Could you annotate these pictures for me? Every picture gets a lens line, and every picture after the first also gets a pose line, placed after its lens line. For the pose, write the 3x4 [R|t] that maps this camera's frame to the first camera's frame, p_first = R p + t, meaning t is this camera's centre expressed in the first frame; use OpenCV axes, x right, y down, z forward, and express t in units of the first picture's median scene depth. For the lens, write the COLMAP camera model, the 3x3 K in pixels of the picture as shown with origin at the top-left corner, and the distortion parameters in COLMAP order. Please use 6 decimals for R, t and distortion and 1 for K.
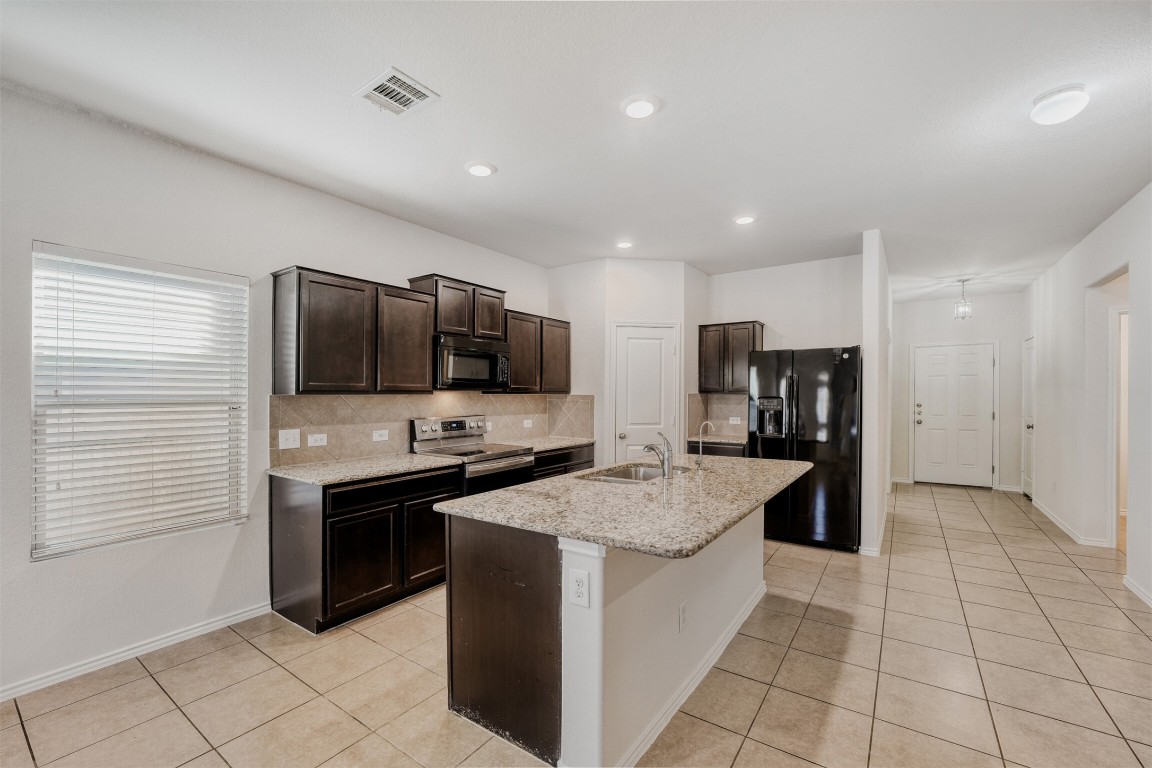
lens RADIAL K [[474.8, 0, 580.6], [0, 474.8, 387.8], [0, 0, 1]] dist [0.001760, 0.000232]
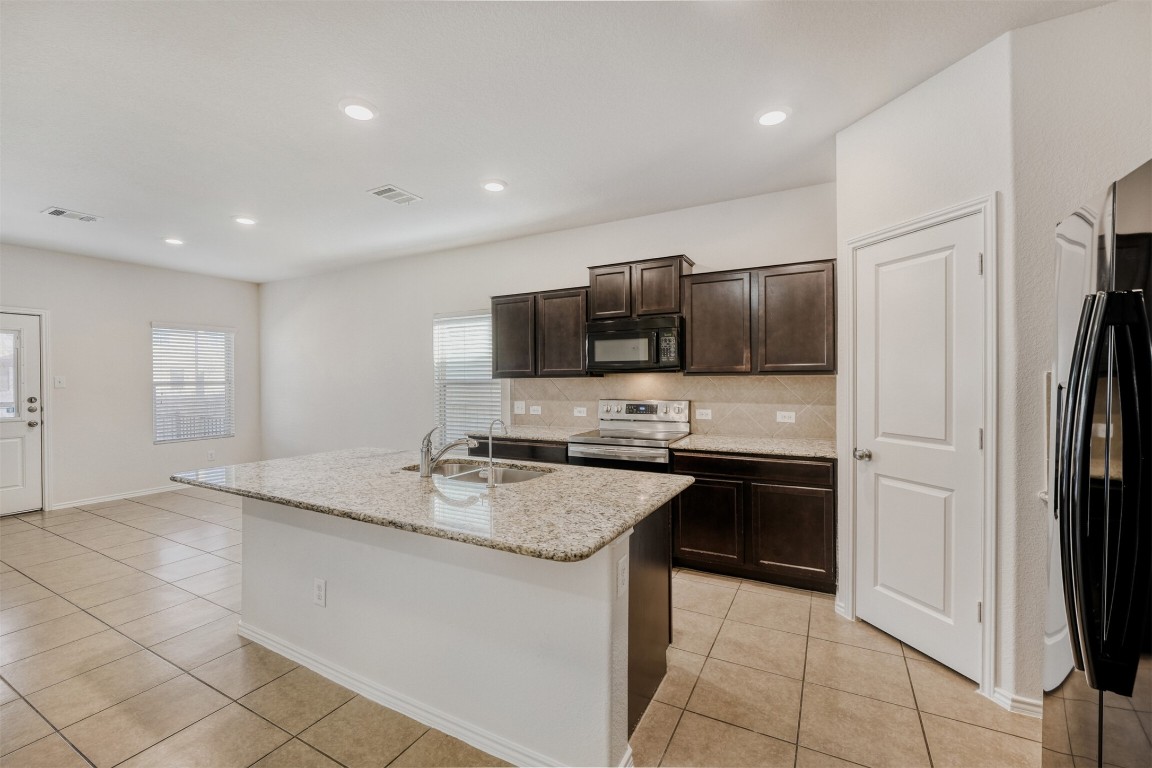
lens RADIAL K [[474.8, 0, 584.2], [0, 474.8, 382.1], [0, 0, 1]] dist [0.001760, 0.000232]
pose [[0.121124, 0.006515, -0.992616, 0.728936], [0.022338, 0.999707, 0.009287, 0.013147], [0.992386, -0.023298, 0.120943, 0.811649]]
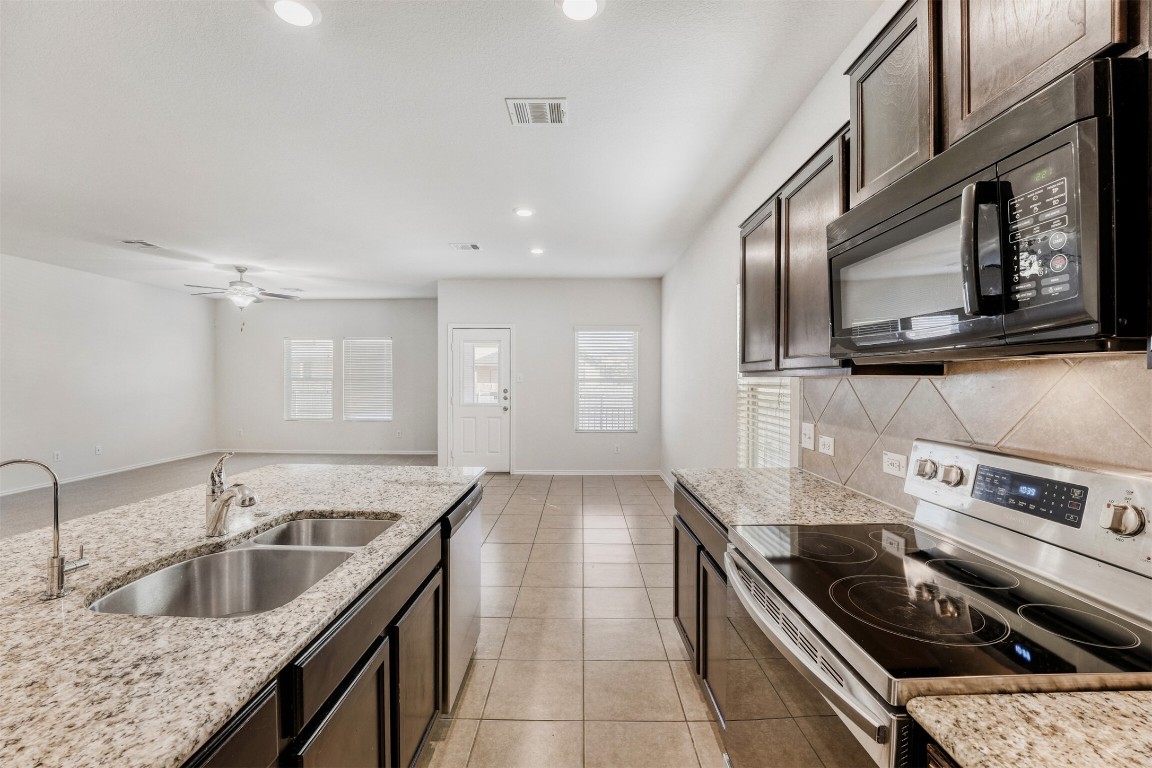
lens RADIAL K [[505.3, 0, 577.4], [0, 505.3, 380.7], [0, 0, 1]] dist [-0.002042, -0.000199]
pose [[-0.830628, 0.004516, -0.556810, 0.108177], [0.010031, 0.999926, -0.006854, 0.017522], [0.556738, -0.011278, -0.830612, 1.161961]]
